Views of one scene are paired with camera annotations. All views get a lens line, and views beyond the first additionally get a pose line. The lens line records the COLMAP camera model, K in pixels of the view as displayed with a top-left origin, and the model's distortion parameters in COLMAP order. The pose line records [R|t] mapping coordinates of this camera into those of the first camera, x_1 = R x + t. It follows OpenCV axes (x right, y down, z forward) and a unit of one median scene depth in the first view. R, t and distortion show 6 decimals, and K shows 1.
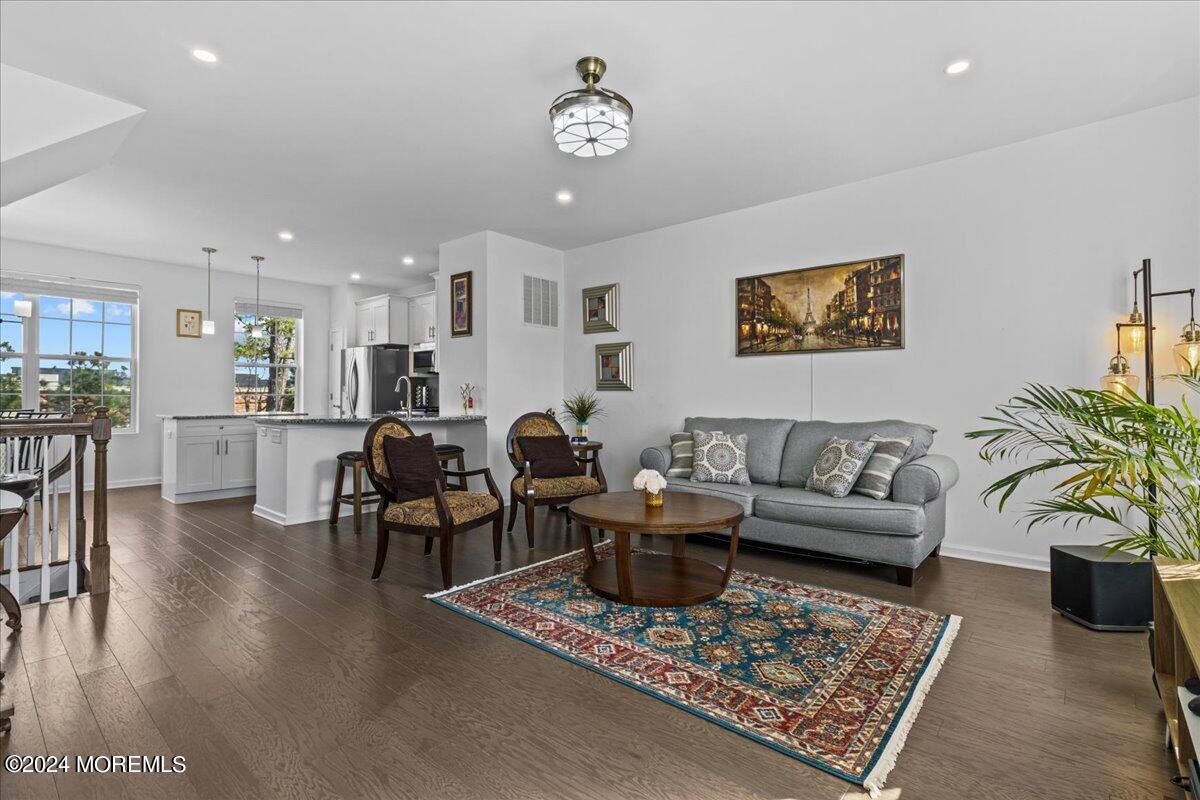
lens RADIAL K [[551.7, 0, 600.0], [0, 551.7, 400.0], [0, 0, 1]] dist [0.001264, 0.000178]
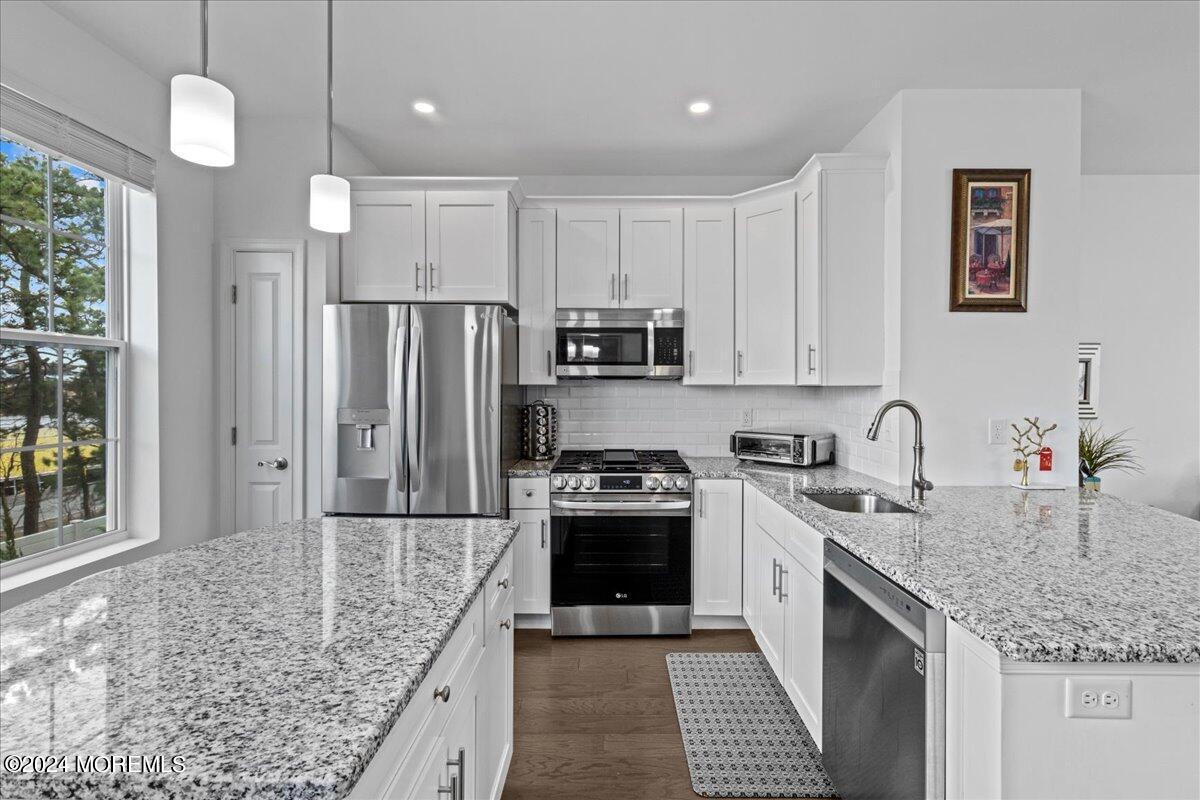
lens RADIAL K [[561.6, 0, 604.6], [0, 561.6, 392.1], [0, 0, 1]] dist [0.000031, 0.000220]
pose [[0.764161, -0.005491, 0.645003, -1.629251], [0.001158, 0.999974, 0.007141, -0.108339], [-0.645025, -0.004710, 0.764147, 1.763673]]
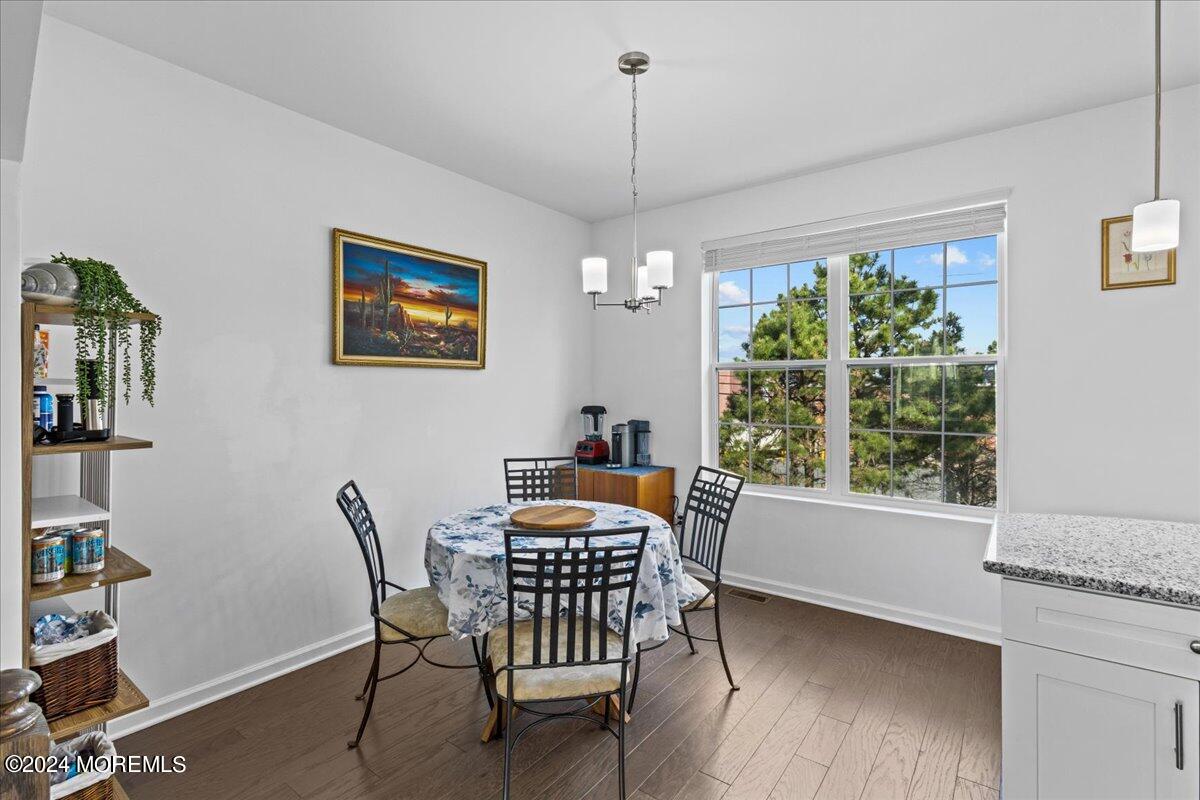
lens RADIAL K [[561.6, 0, 604.6], [0, 561.6, 392.1], [0, 0, 1]] dist [0.000031, 0.000220]
pose [[0.069631, 0.005180, -0.997559, -1.006166], [-0.004064, 0.999980, 0.004909, -0.111284], [0.997565, 0.003712, 0.069651, 1.590317]]
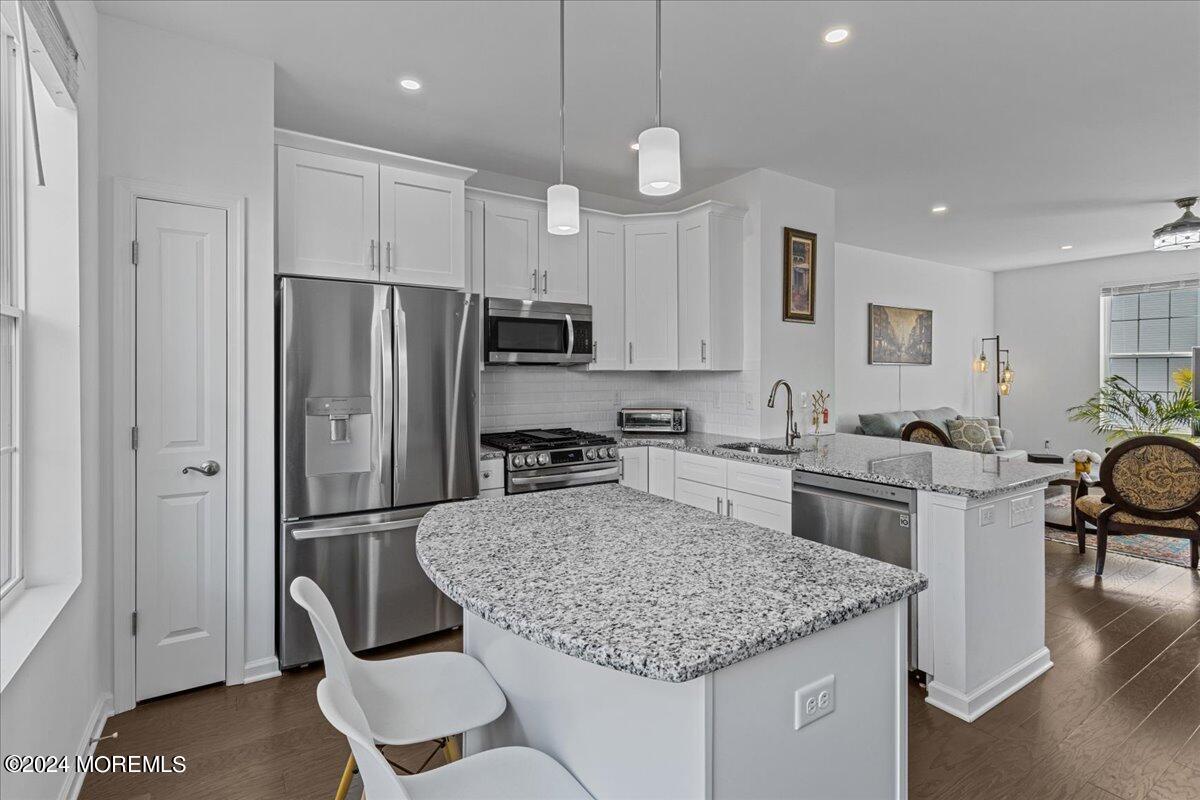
lens RADIAL K [[570.1, 0, 599.9], [0, 570.1, 380.2], [0, 0, 1]] dist [0.004946, 0.000531]
pose [[0.277199, -0.013832, 0.960713, -2.094368], [0.006826, 0.999899, 0.012427, -0.108163], [-0.960788, 0.003113, 0.277265, 2.158657]]
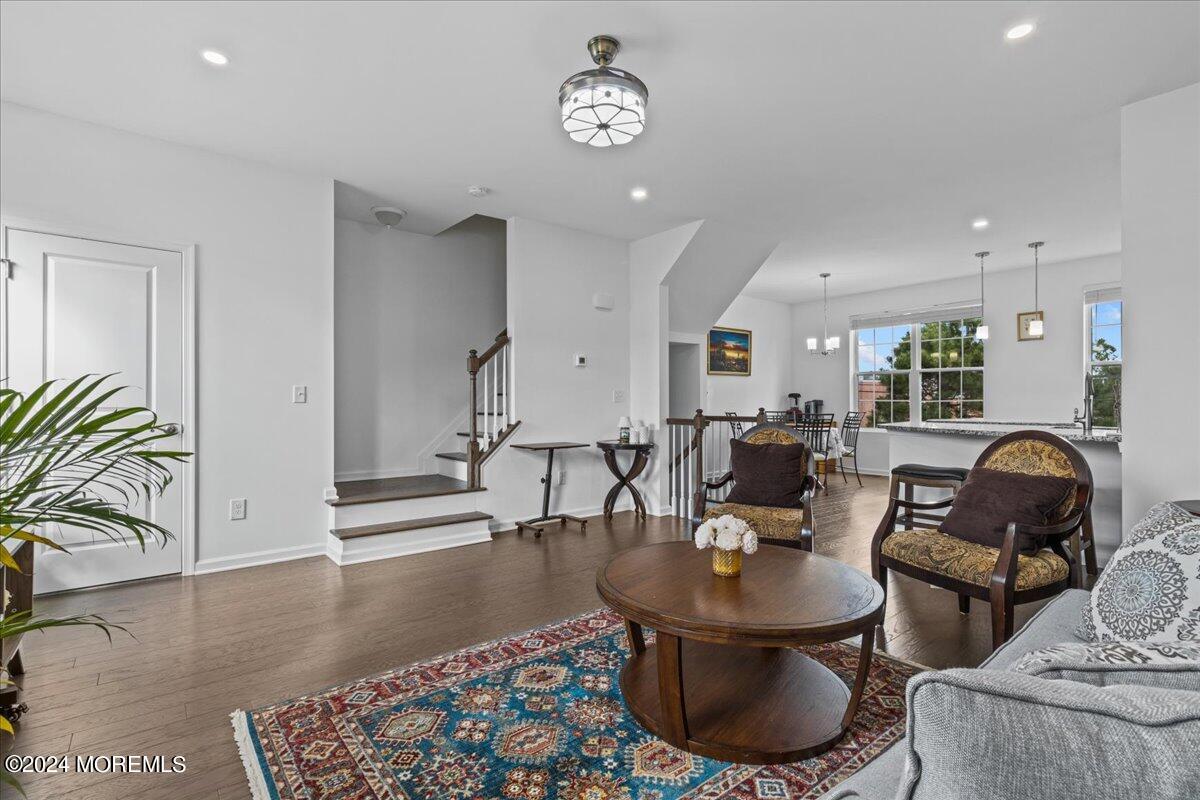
lens RADIAL K [[561.6, 0, 604.6], [0, 561.6, 392.1], [0, 0, 1]] dist [0.000031, 0.000220]
pose [[-0.174874, -0.018751, -0.984412, 0.901560], [-0.003233, 0.999824, -0.018470, -0.006026], [0.984585, -0.000047, -0.174904, 1.140048]]
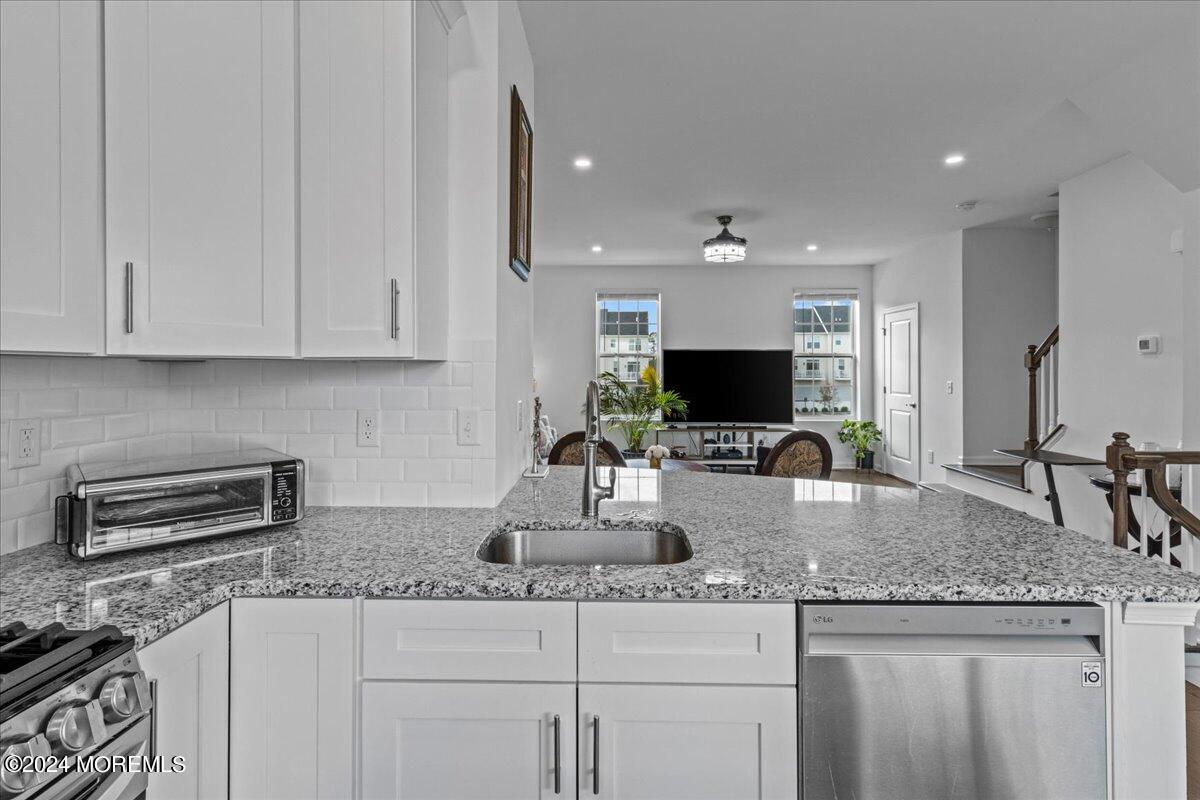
lens RADIAL K [[573.7, 0, 600.8], [0, 573.7, 367.5], [0, 0, 1]] dist [0.001020, 0.000649]
pose [[-0.631658, 0.001462, 0.775246, -1.223346], [0.001840, 0.999998, -0.000386, -0.103466], [-0.775245, 0.001183, -0.631659, 2.497749]]
